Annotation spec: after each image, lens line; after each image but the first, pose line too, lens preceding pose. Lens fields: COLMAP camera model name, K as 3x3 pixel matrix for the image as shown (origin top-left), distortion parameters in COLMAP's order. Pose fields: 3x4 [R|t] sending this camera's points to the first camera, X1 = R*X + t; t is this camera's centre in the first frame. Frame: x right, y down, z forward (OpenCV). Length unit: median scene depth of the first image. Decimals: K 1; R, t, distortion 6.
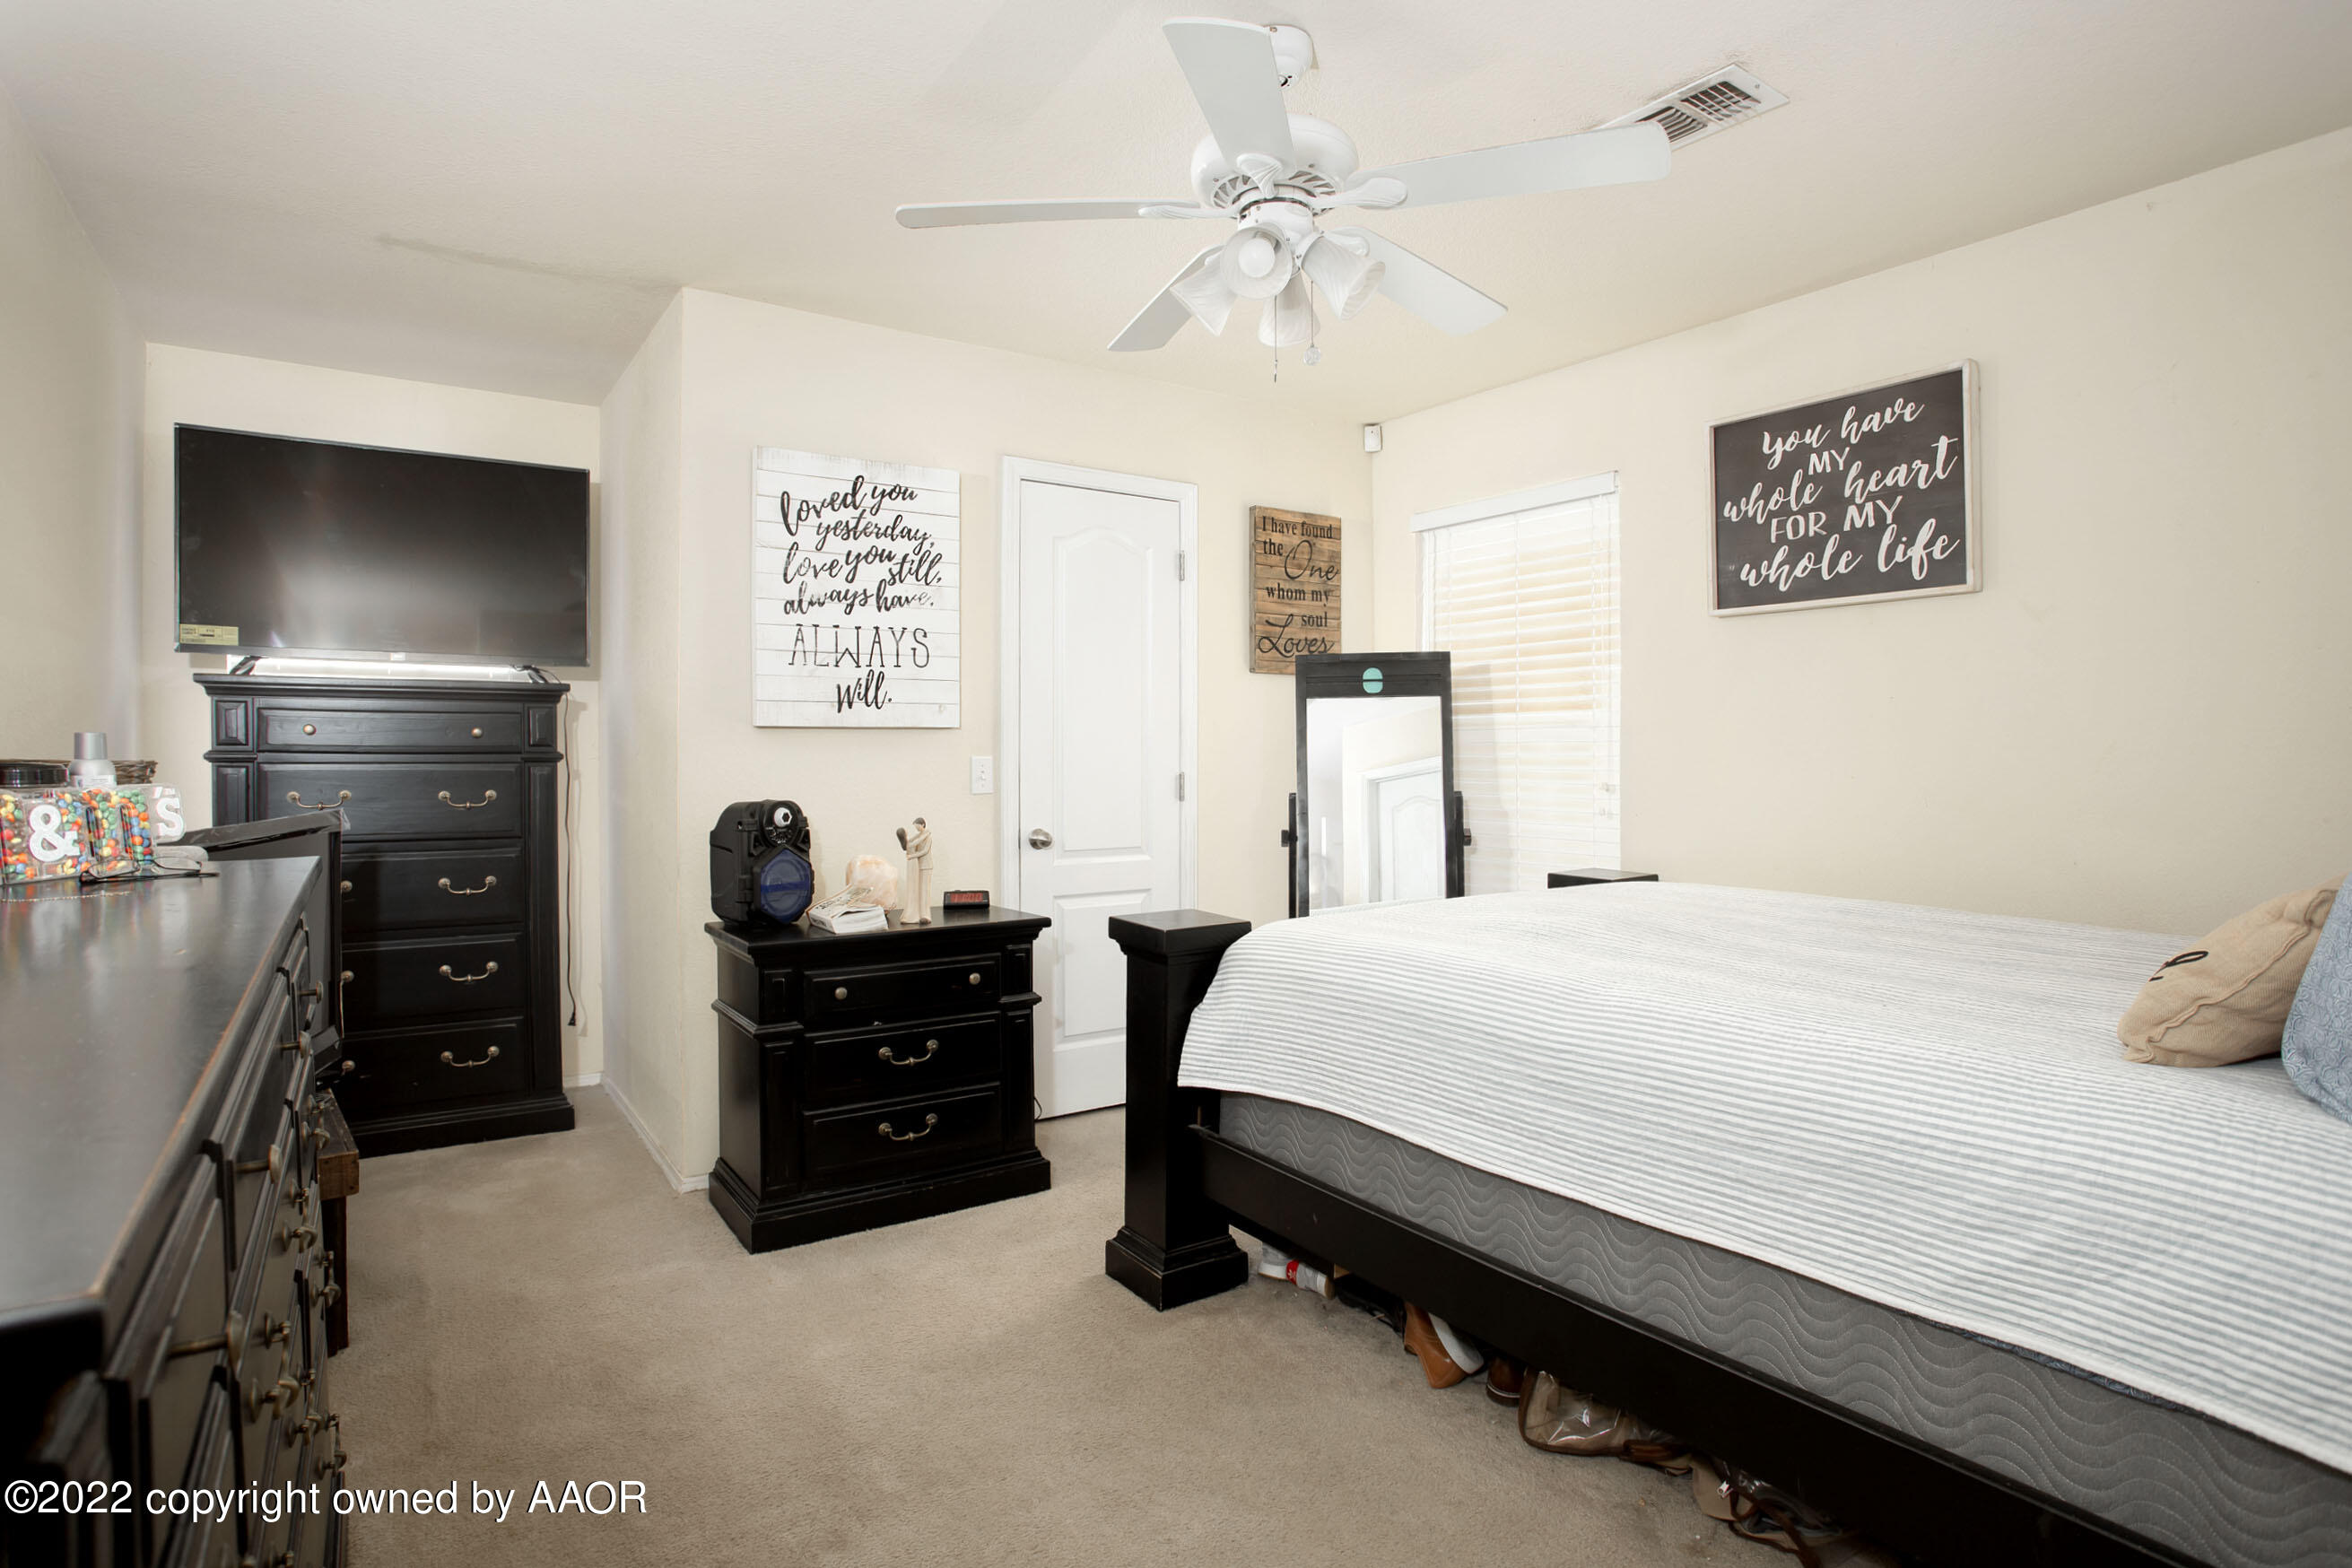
lens RADIAL K [[1156.6, 0, 1174.6], [0, 1156.6, 774.7], [0, 0, 1]] dist [-0.076340, 0.036802]
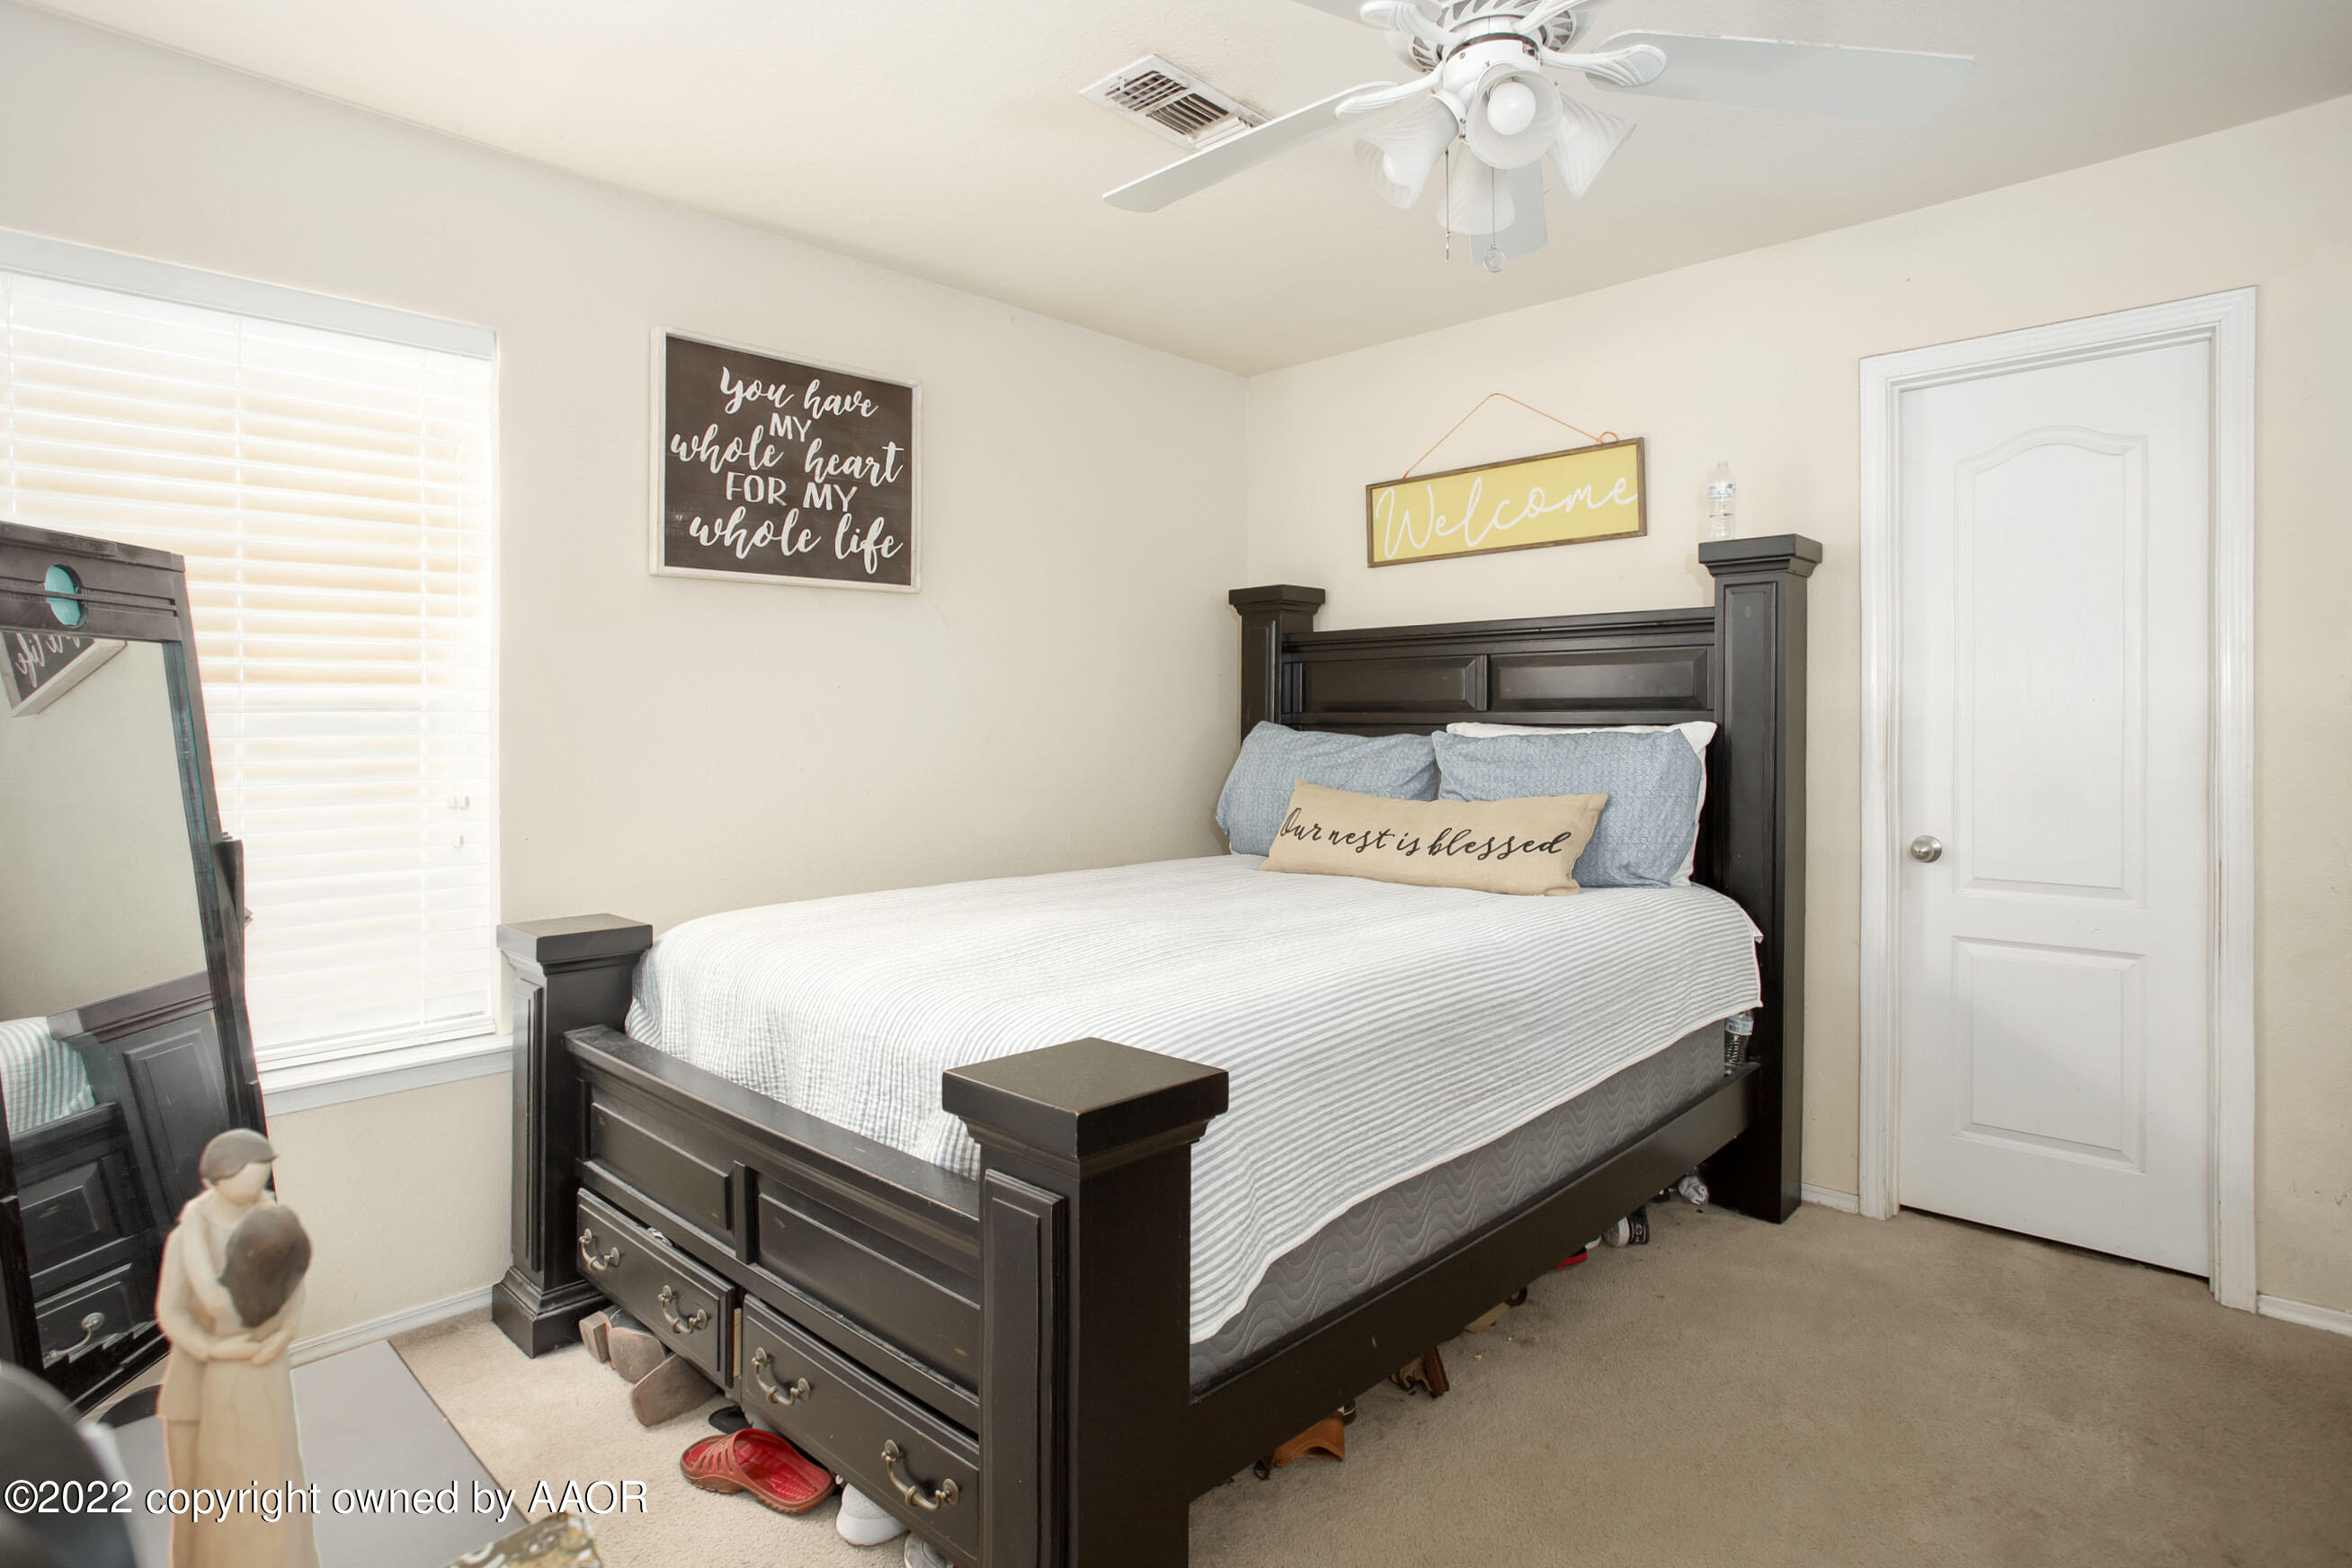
lens RADIAL K [[1156.6, 0, 1174.6], [0, 1156.6, 774.7], [0, 0, 1]] dist [-0.076340, 0.036802]
pose [[-0.186093, -0.036836, 0.981841, -0.407043], [0.037804, 0.998289, 0.044618, -0.024206], [-0.981805, 0.045420, -0.184382, 0.879986]]
